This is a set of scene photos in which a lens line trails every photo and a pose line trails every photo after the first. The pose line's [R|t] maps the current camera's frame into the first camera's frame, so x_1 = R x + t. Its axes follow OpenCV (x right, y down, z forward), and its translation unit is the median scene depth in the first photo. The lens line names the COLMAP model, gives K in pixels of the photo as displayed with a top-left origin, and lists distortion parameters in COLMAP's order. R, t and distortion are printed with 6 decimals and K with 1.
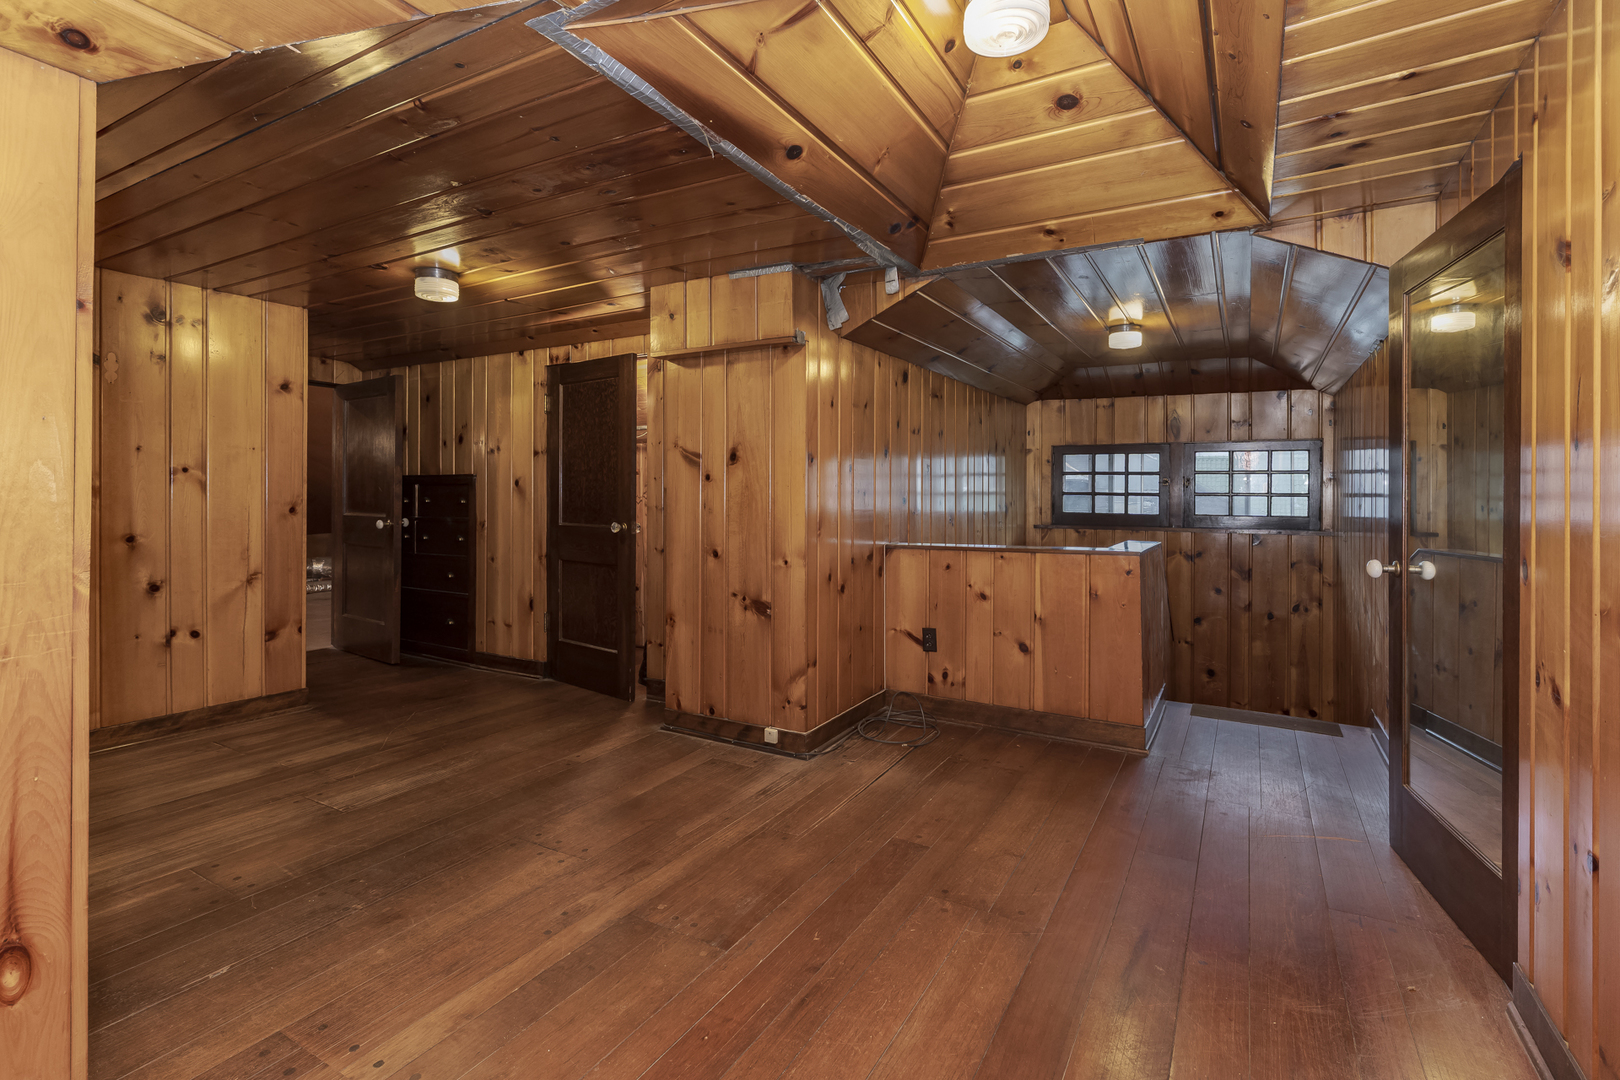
lens RADIAL K [[742.1, 0, 859.8], [0, 742.1, 497.9], [0, 0, 1]] dist [0.002115, 0.000068]
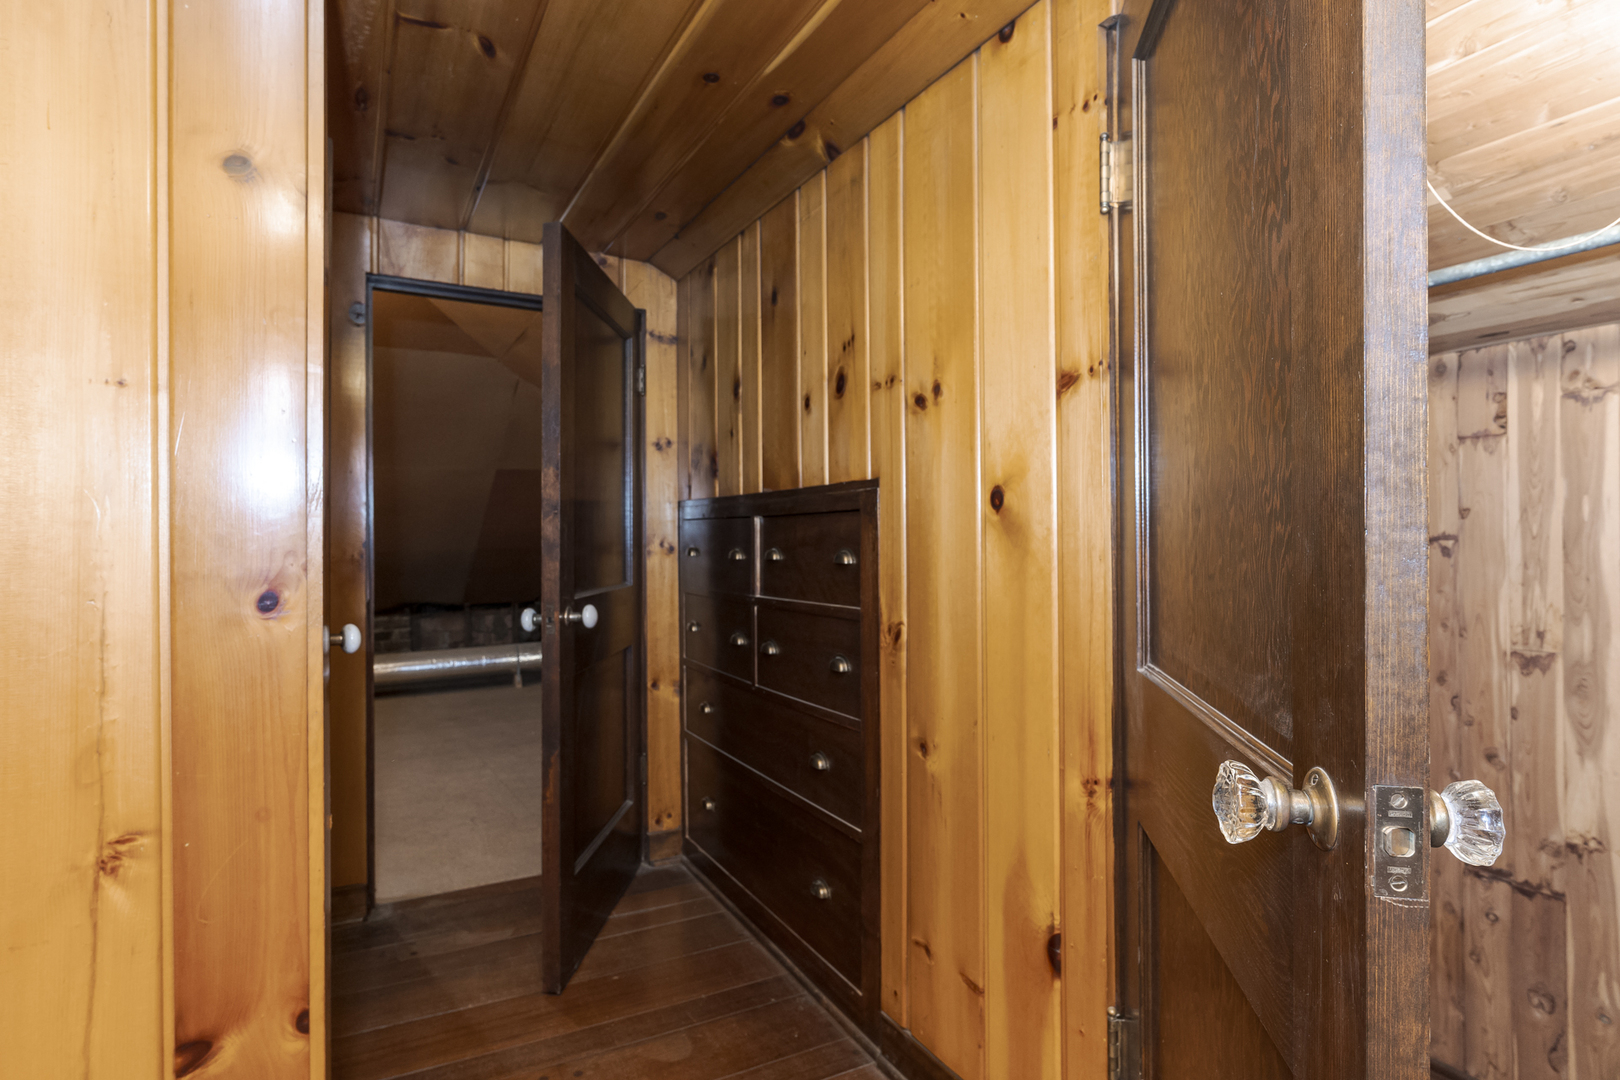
lens RADIAL K [[867.6, 0, 812.6], [0, 867.6, 540.3], [0, 0, 1]] dist [0.000317, -0.000018]
pose [[0.823560, -0.007917, -0.567174, -0.315375], [0.006610, 0.999969, -0.004360, -0.002871], [0.567191, -0.000158, 0.823586, 0.652486]]
